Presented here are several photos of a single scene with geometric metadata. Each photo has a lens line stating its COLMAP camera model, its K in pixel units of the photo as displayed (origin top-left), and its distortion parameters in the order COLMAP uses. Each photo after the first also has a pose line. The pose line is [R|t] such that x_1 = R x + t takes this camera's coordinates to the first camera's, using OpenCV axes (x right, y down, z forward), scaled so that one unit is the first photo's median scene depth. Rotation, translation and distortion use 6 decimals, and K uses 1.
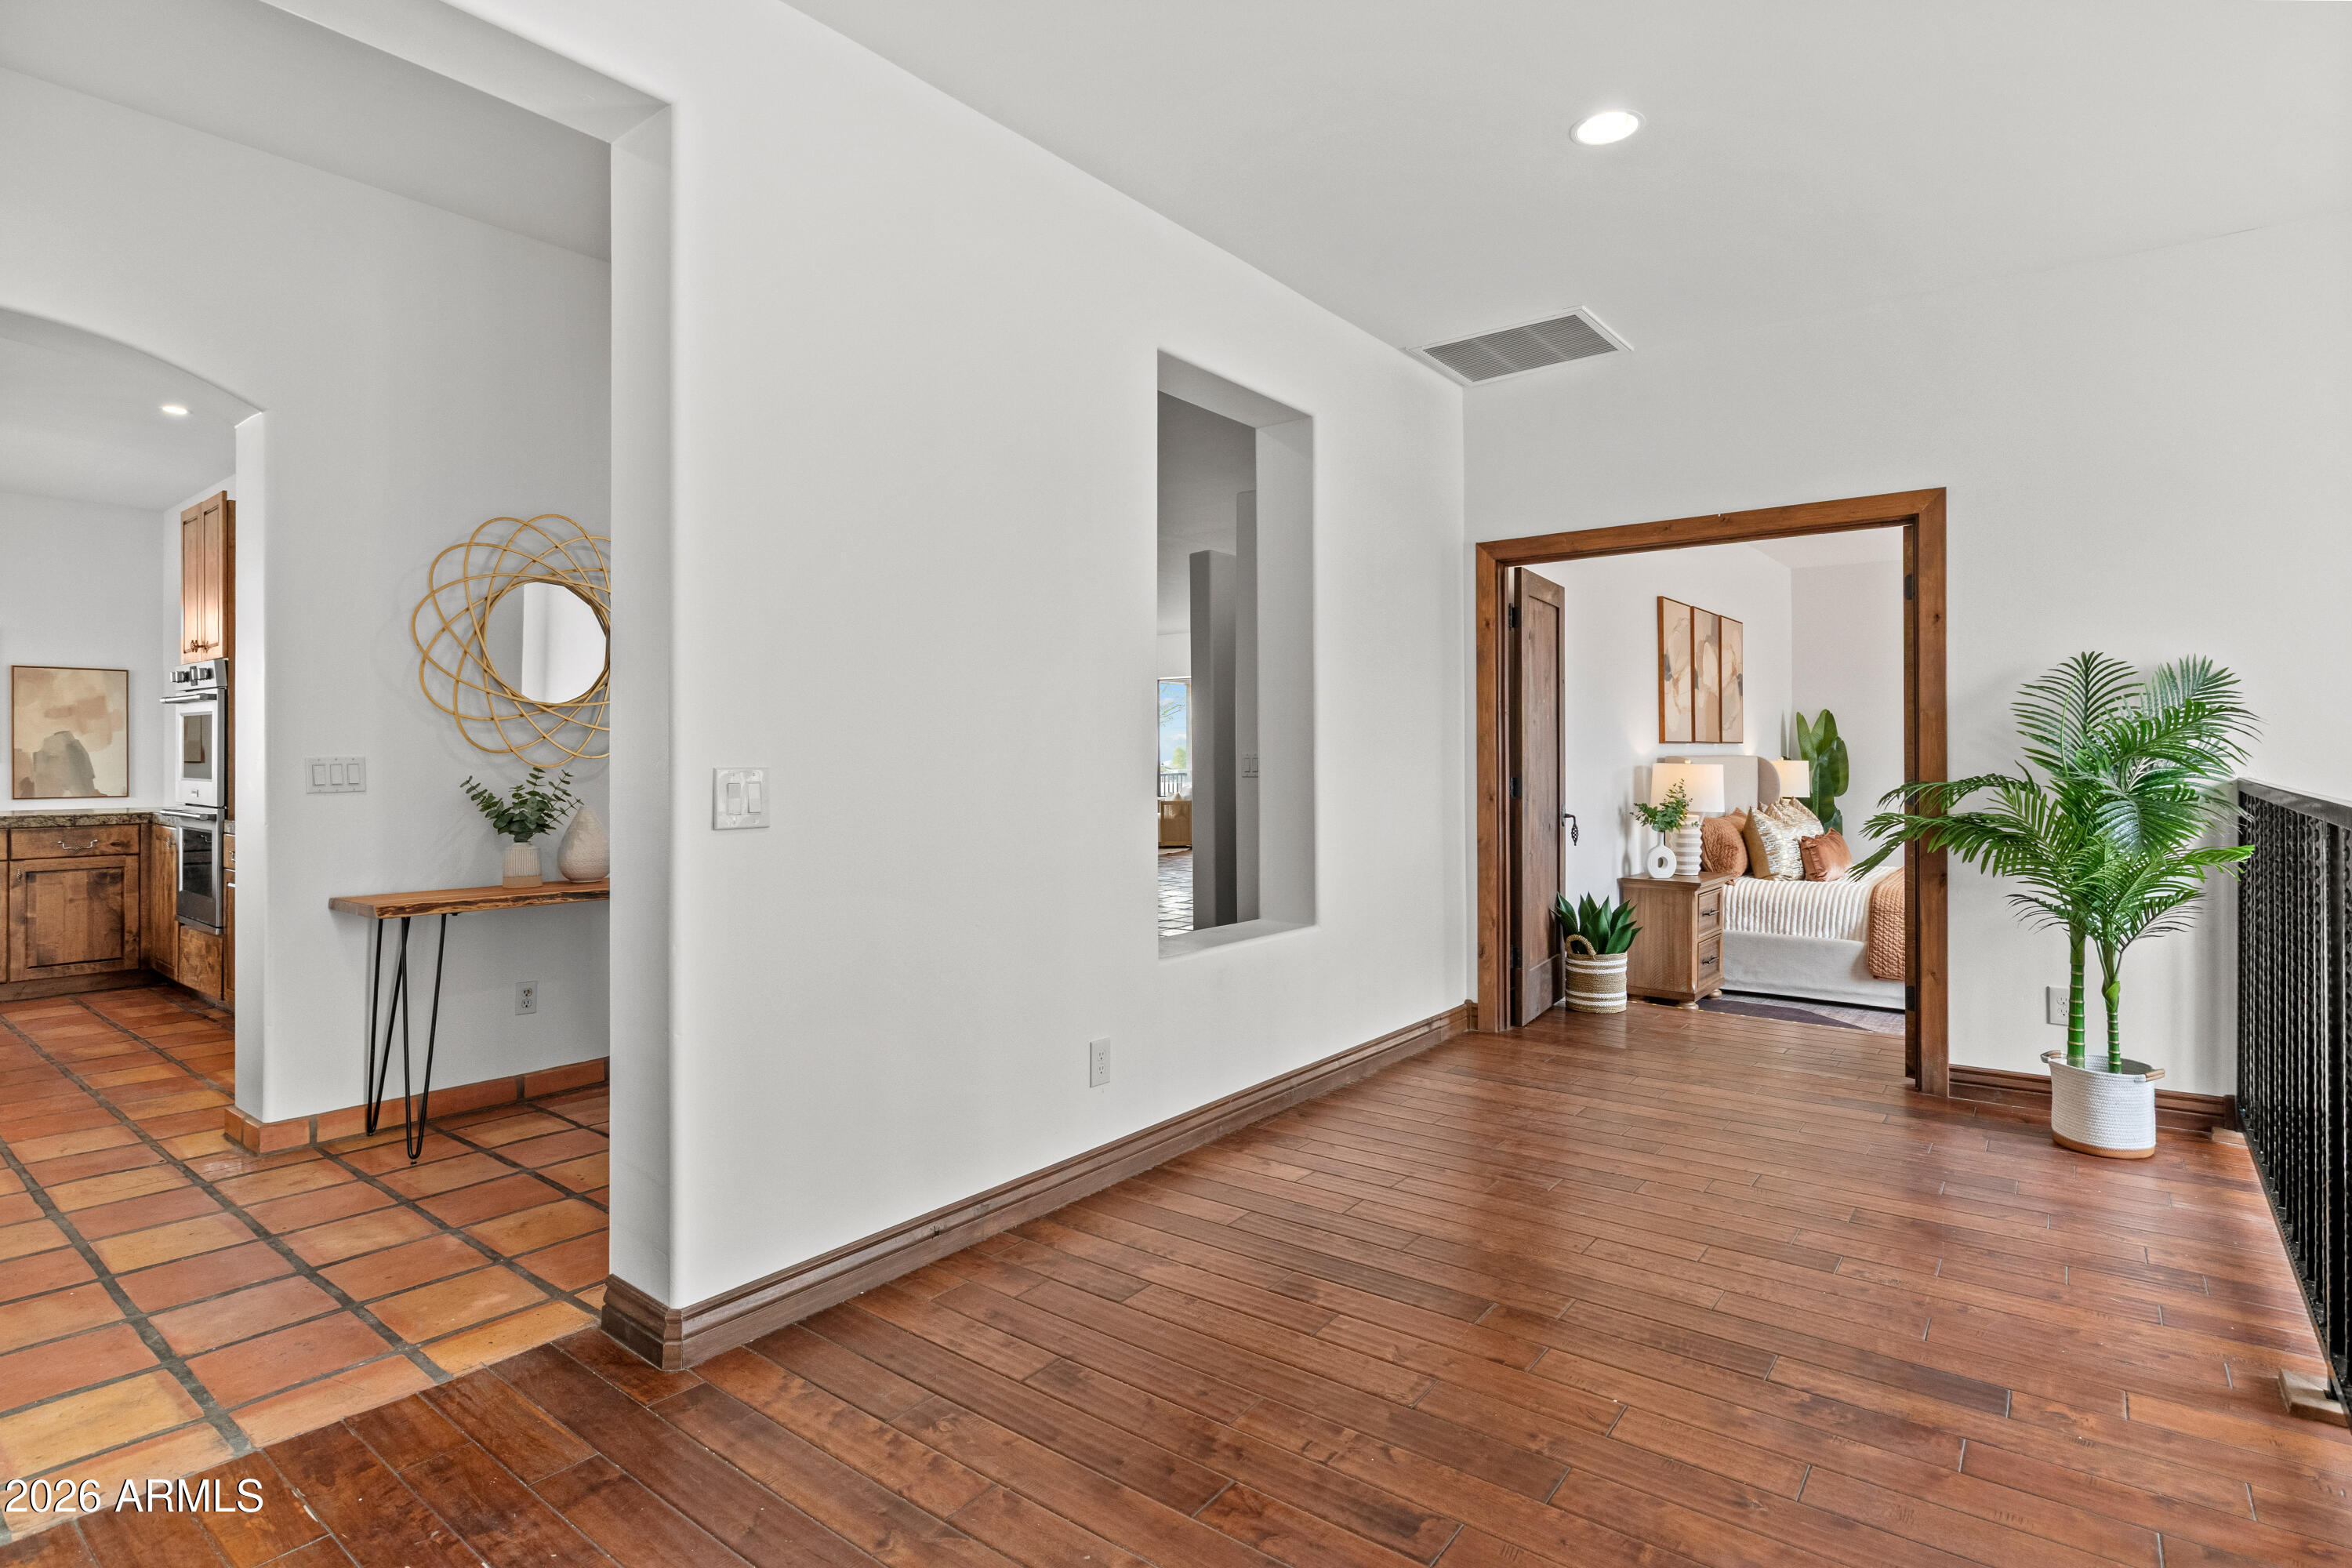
lens RADIAL K [[1187.6, 0, 1186.2], [0, 1187.6, 766.5], [0, 0, 1]] dist [-0.005292, -0.000429]
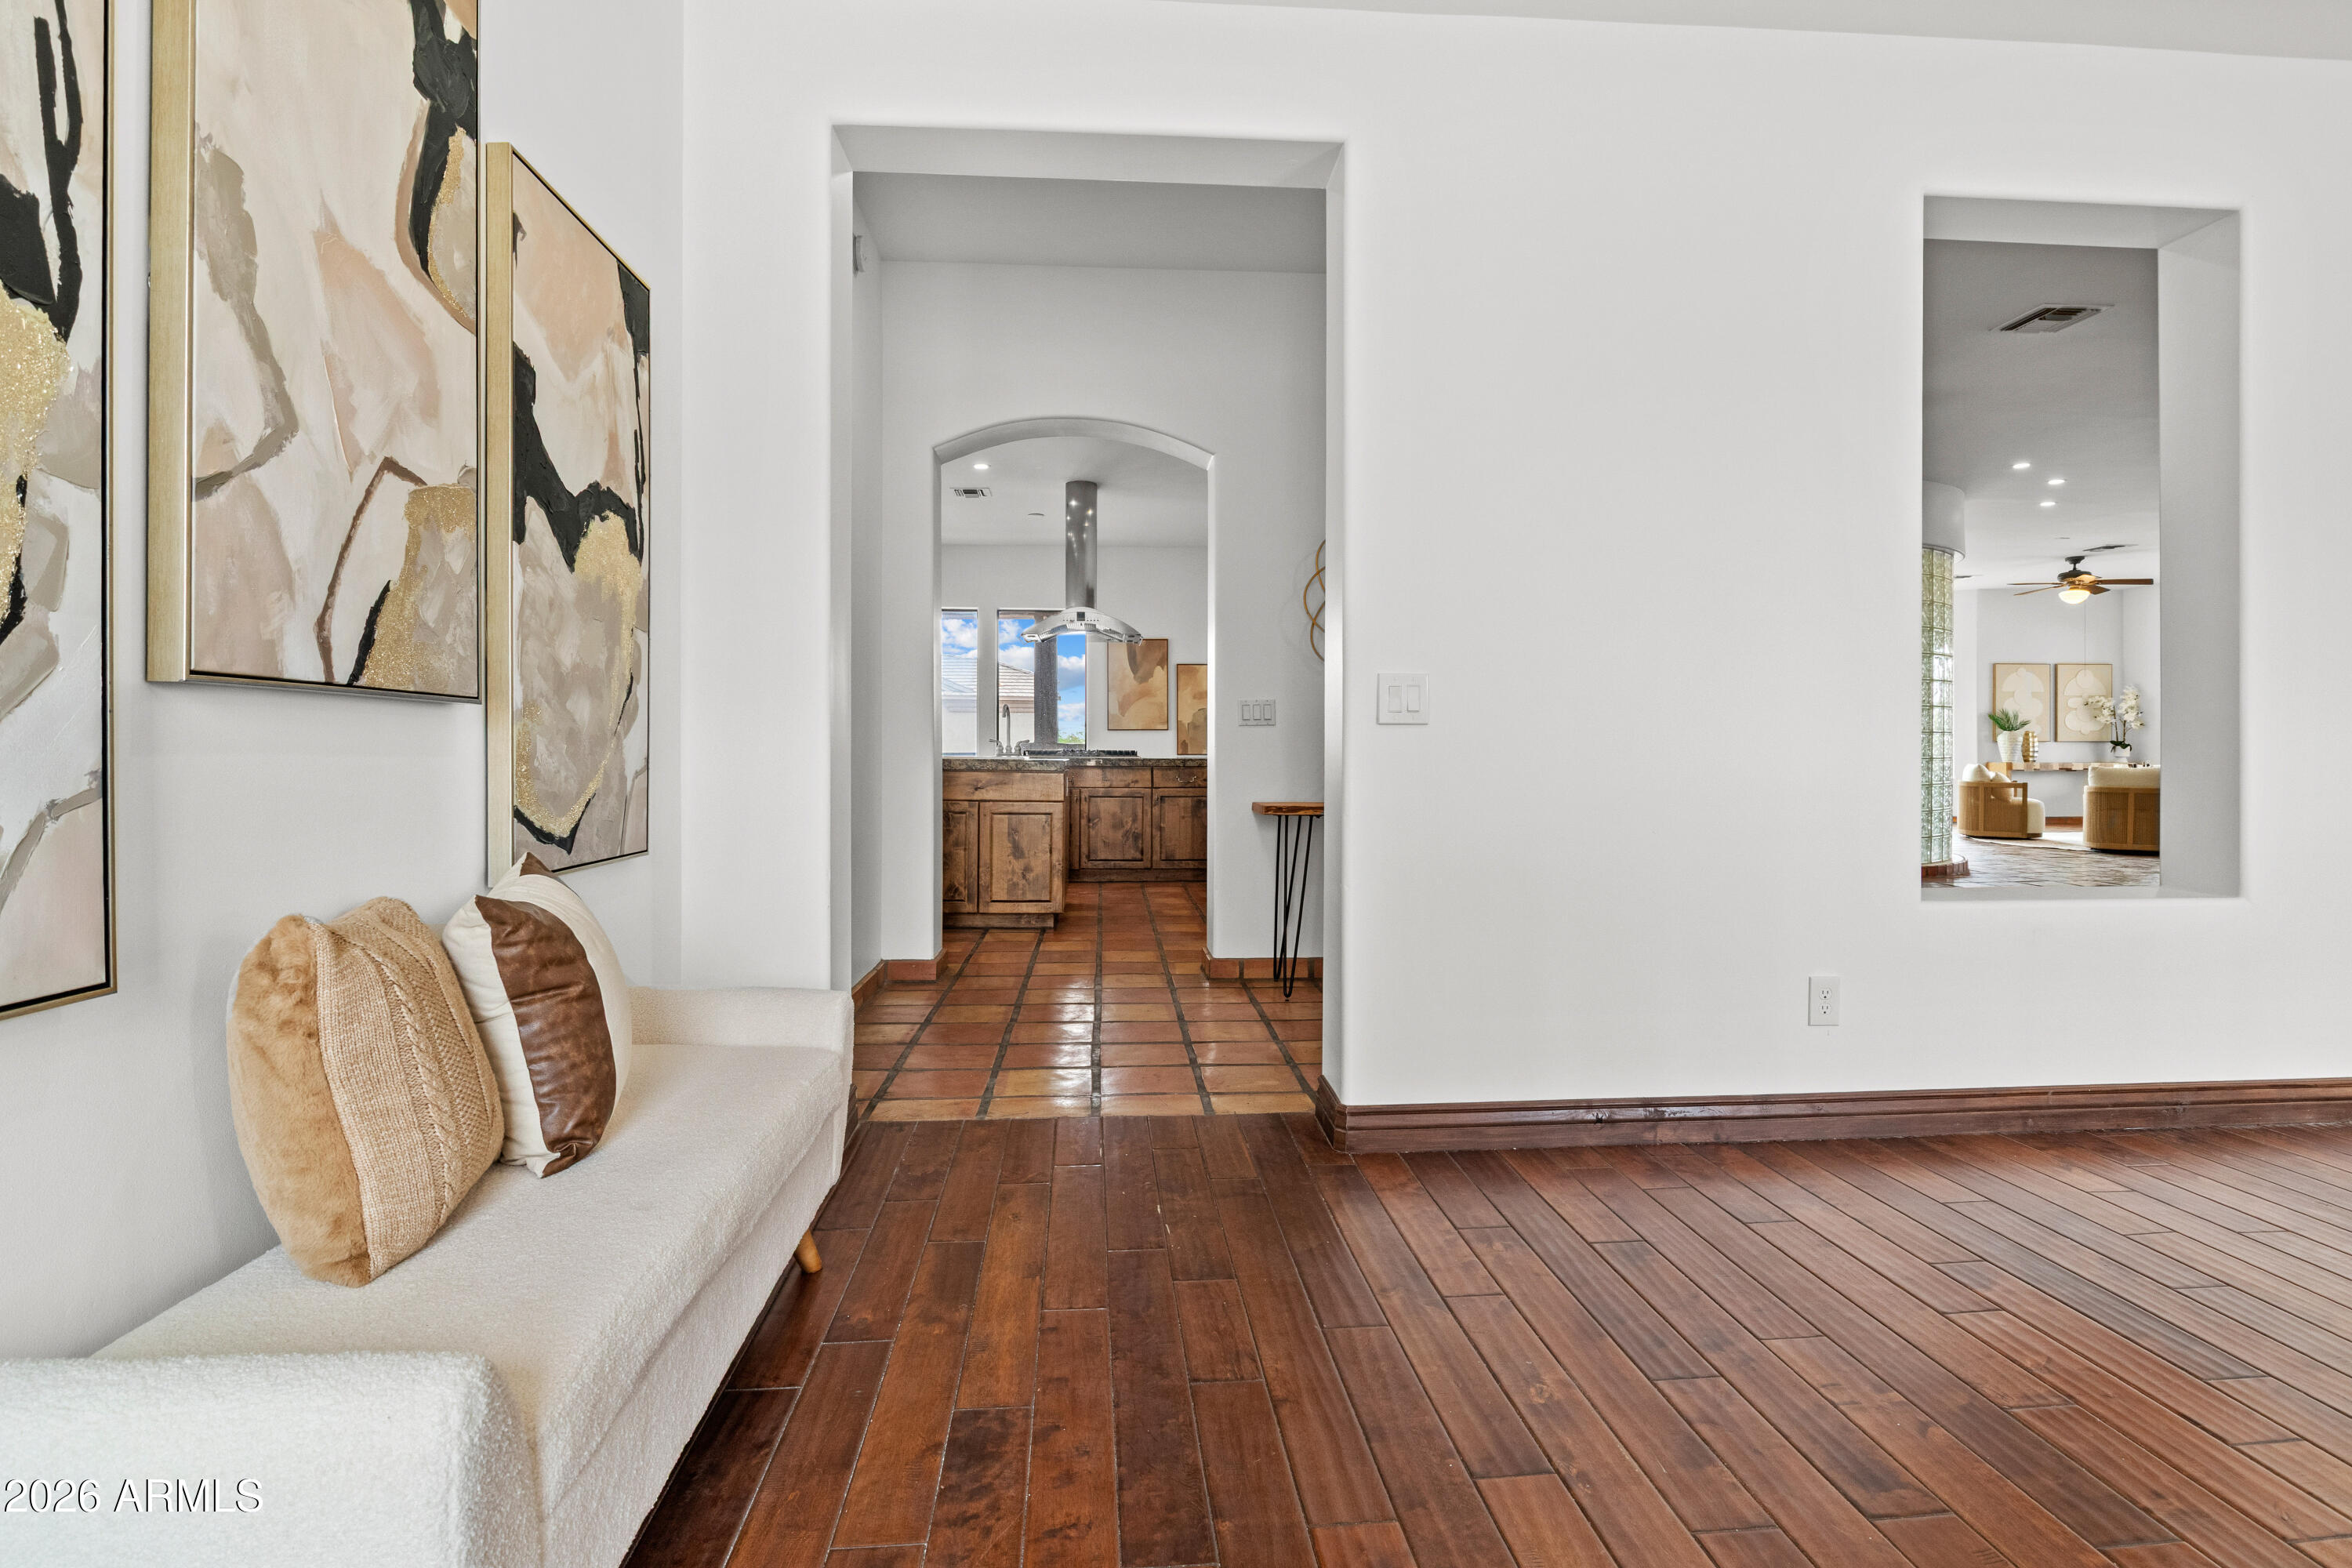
lens RADIAL K [[1187.6, 0, 1185.8], [0, 1187.6, 772.2], [0, 0, 1]] dist [-0.005292, -0.000429]
pose [[0.668159, 0.015268, -0.743862, 0.274172], [-0.006861, 0.999873, 0.014360, 0.062416], [0.743987, -0.004491, 0.668179, 0.024134]]
